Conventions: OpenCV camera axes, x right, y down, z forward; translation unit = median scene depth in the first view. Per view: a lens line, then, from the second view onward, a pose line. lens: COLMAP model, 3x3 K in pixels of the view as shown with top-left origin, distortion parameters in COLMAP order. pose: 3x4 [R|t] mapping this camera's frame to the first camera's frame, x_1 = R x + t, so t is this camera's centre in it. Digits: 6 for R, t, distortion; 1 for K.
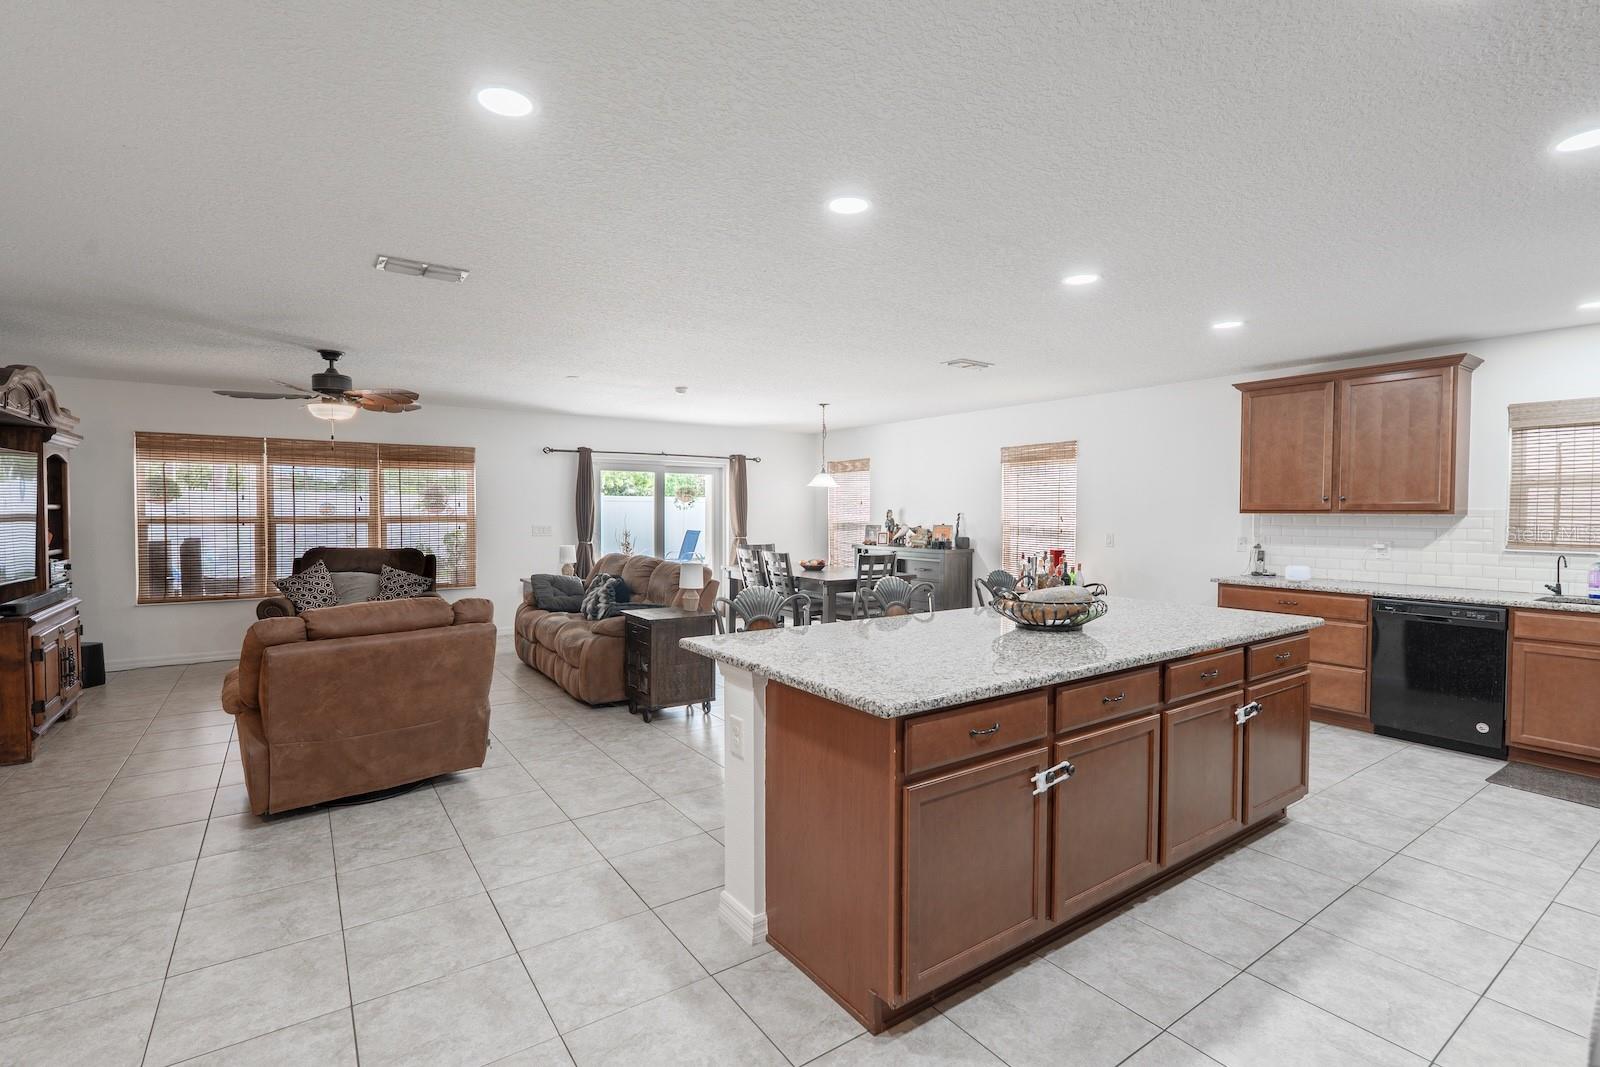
lens RADIAL K [[733.5, 0, 795.6], [0, 733.5, 530.4], [0, 0, 1]] dist [0.000182, 0.000785]
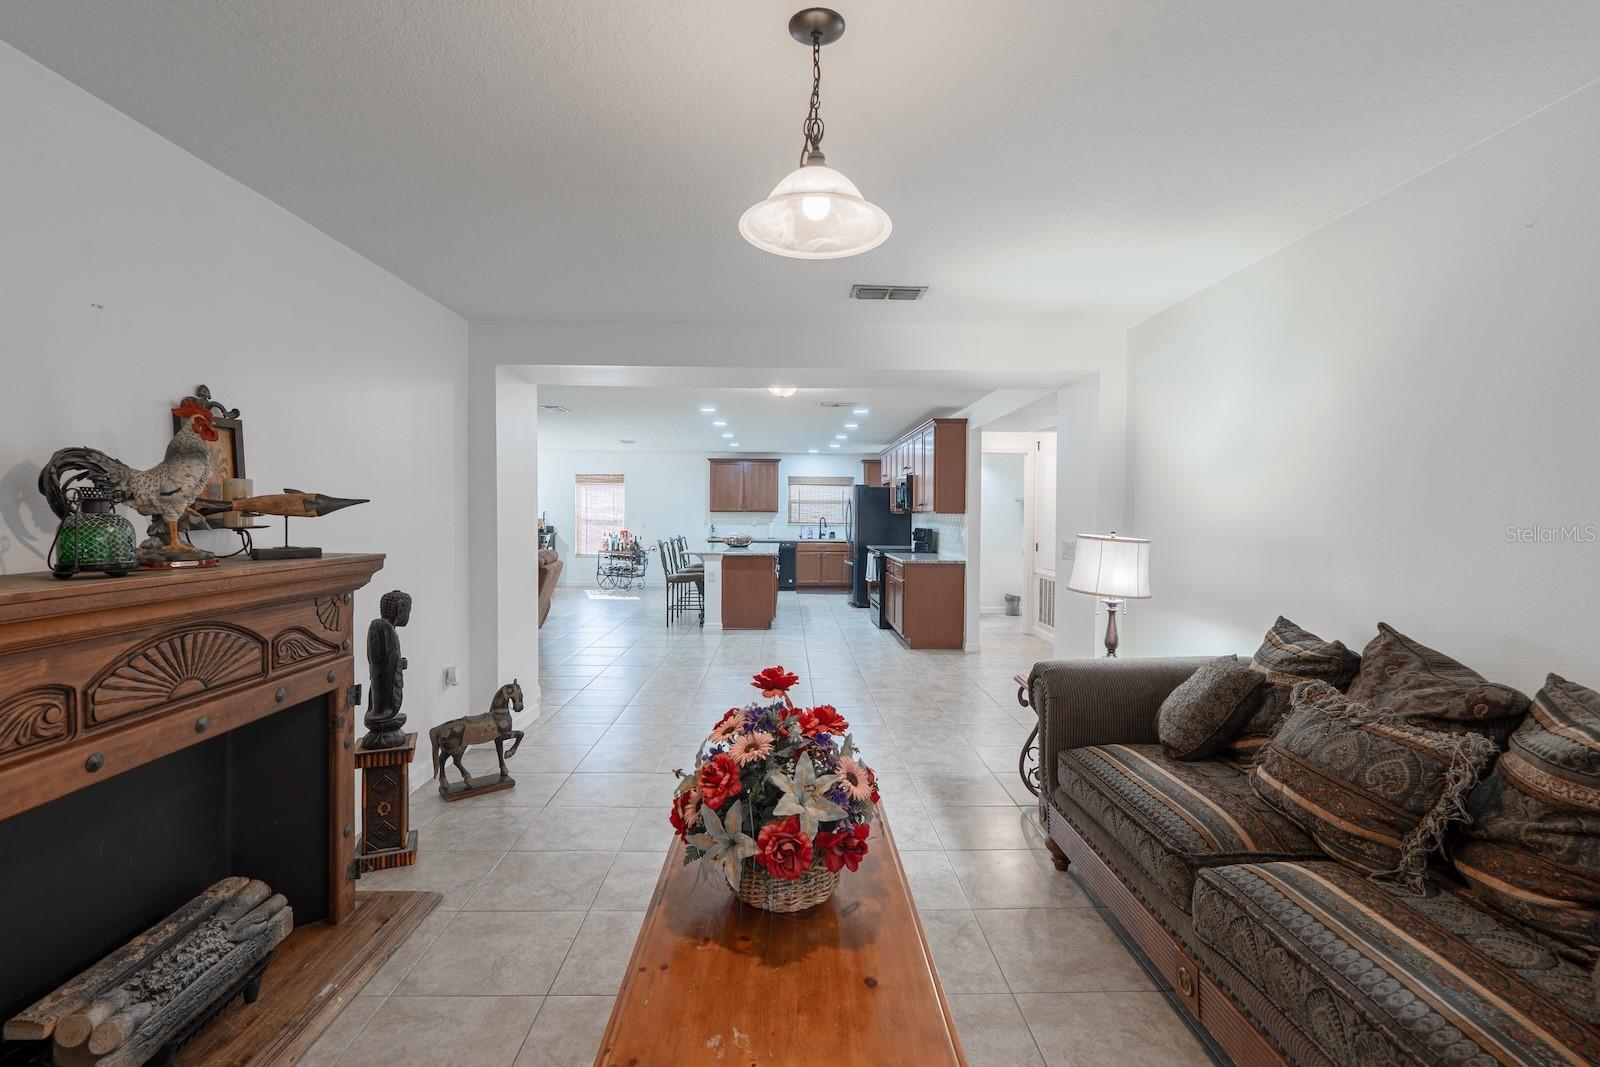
lens RADIAL K [[727.3, 0, 797.8], [0, 727.3, 531.2], [0, 0, 1]] dist [-0.004134, 0.000755]
pose [[0.557538, -0.021220, 0.829880, -1.169303], [0.016499, 0.999759, 0.014479, 0.009812], [-0.829988, 0.005620, 0.557754, -0.548680]]
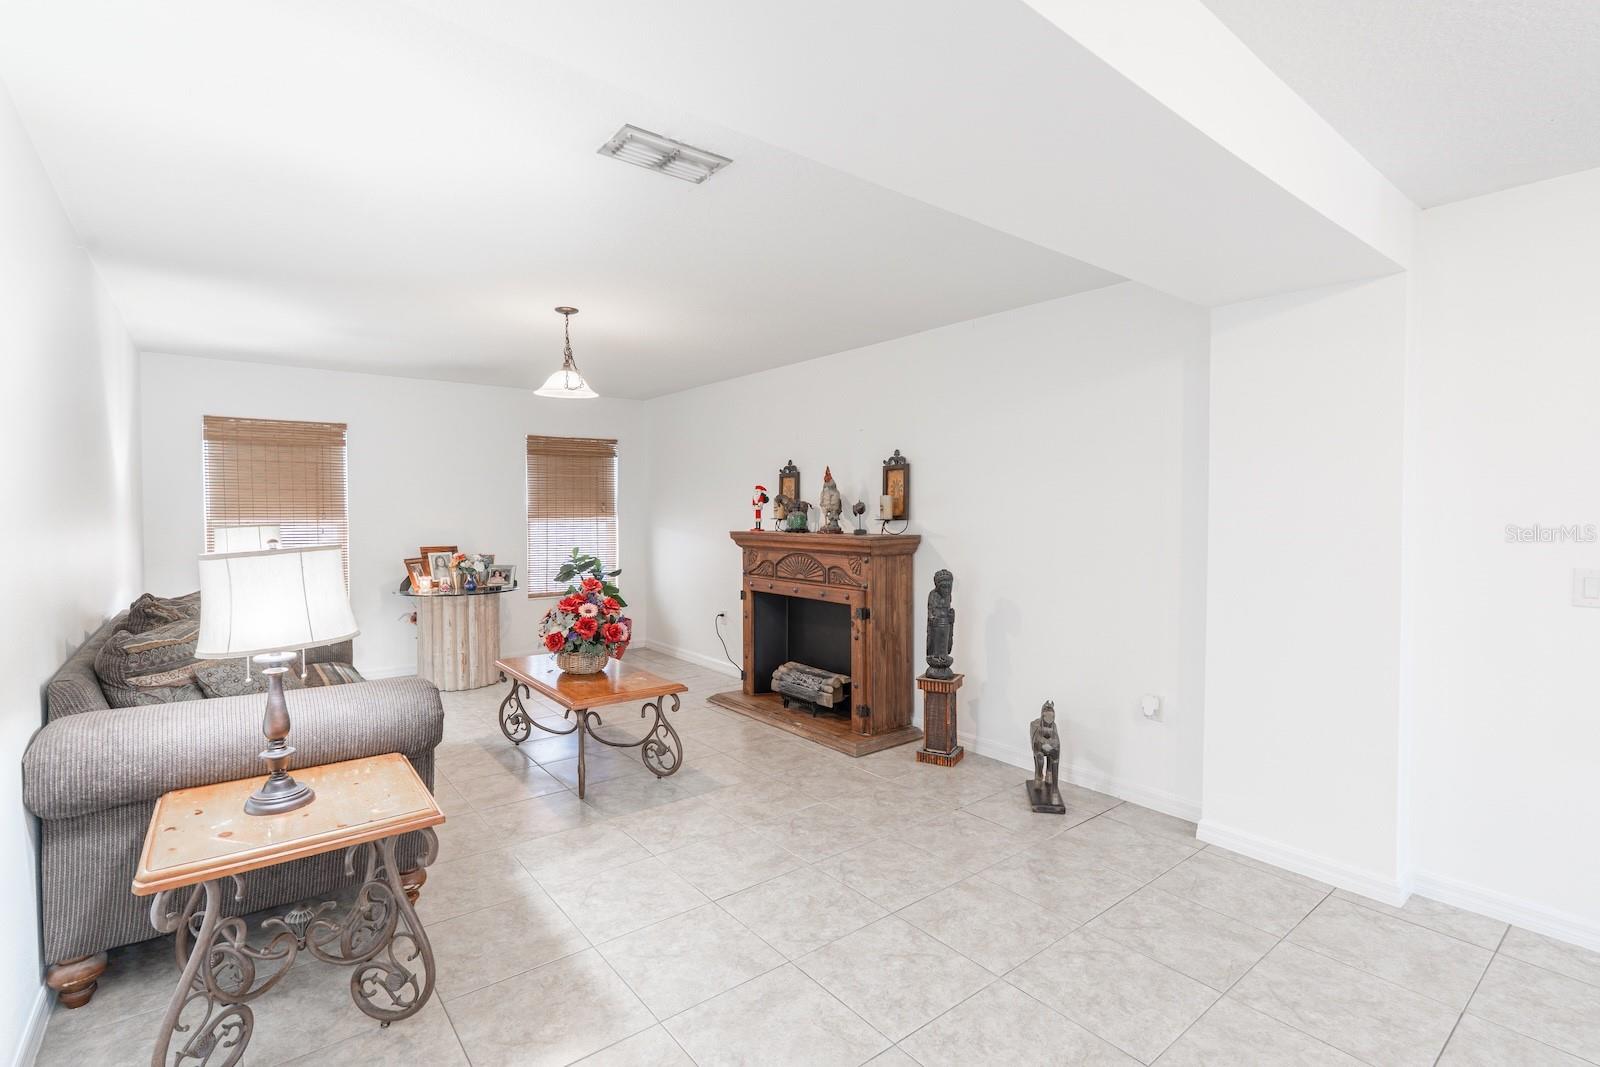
lens RADIAL K [[736.1, 0, 798.5], [0, 736.1, 530.1], [0, 0, 1]] dist [-0.004026, 0.000380]
pose [[0.064412, 0.024885, -0.997613, -0.202361], [-0.027669, 0.999349, 0.023142, 0.003619], [0.997540, 0.026112, 0.065059, -0.215447]]
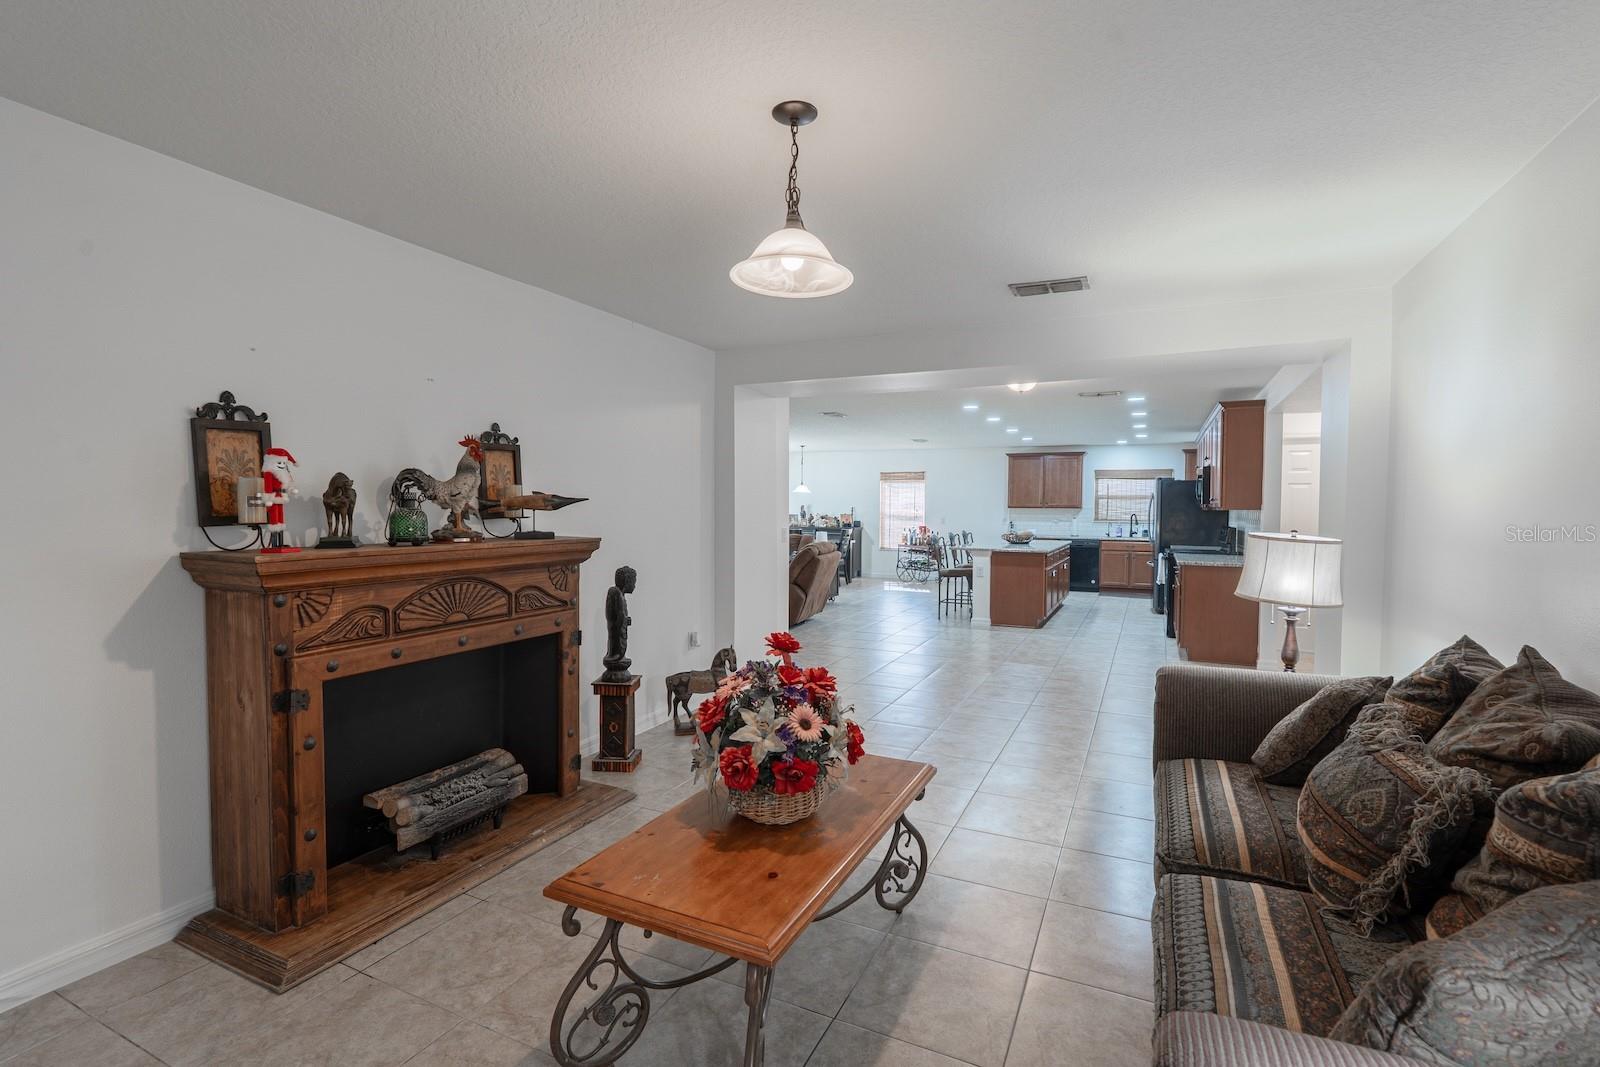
lens RADIAL K [[735.4, 0, 800.0], [0, 735.4, 533.5], [0, 0, 1]] dist [-0.003851, 0.000013]
pose [[0.871385, -0.015654, 0.490350, -1.099063], [0.008676, 0.999826, 0.016499, 0.013522], [-0.490523, -0.010123, 0.871369, -0.710029]]
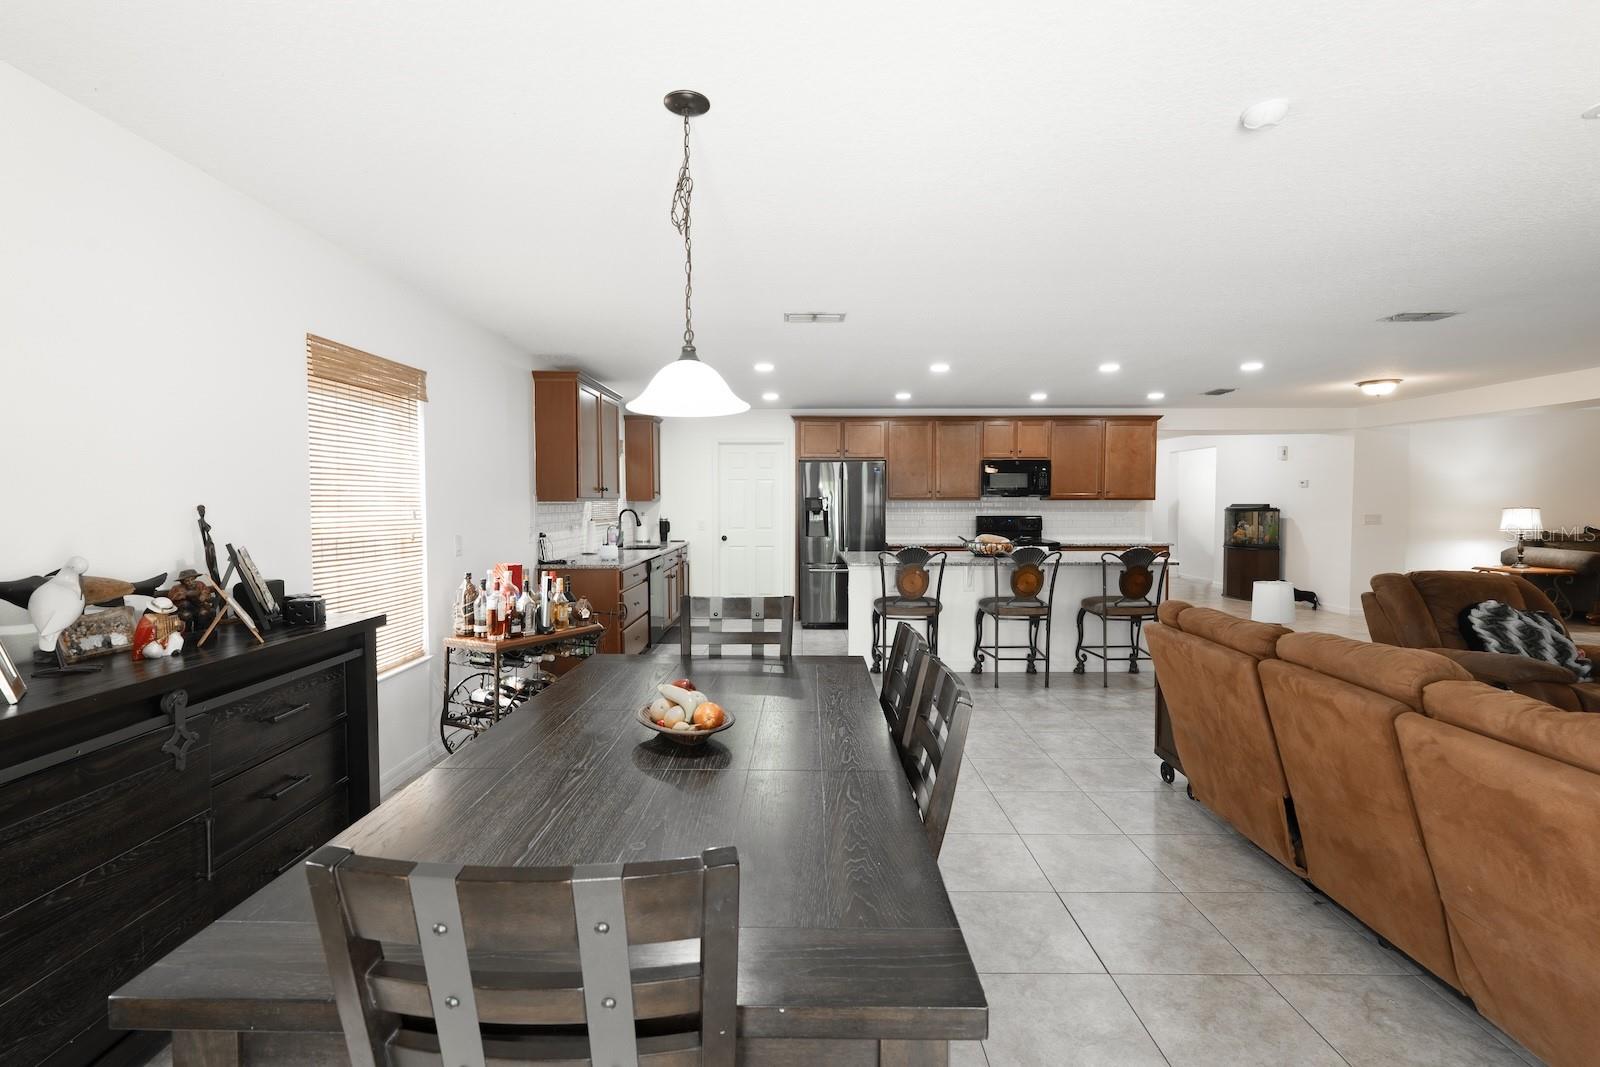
lens RADIAL K [[733.5, 0, 795.6], [0, 733.5, 530.4], [0, 0, 1]] dist [0.000182, 0.000785]
pose [[-0.822612, -0.025223, 0.568044, -0.199729], [0.013789, 0.997837, 0.064275, -0.042580], [-0.568436, 0.060706, -0.820485, 1.585954]]
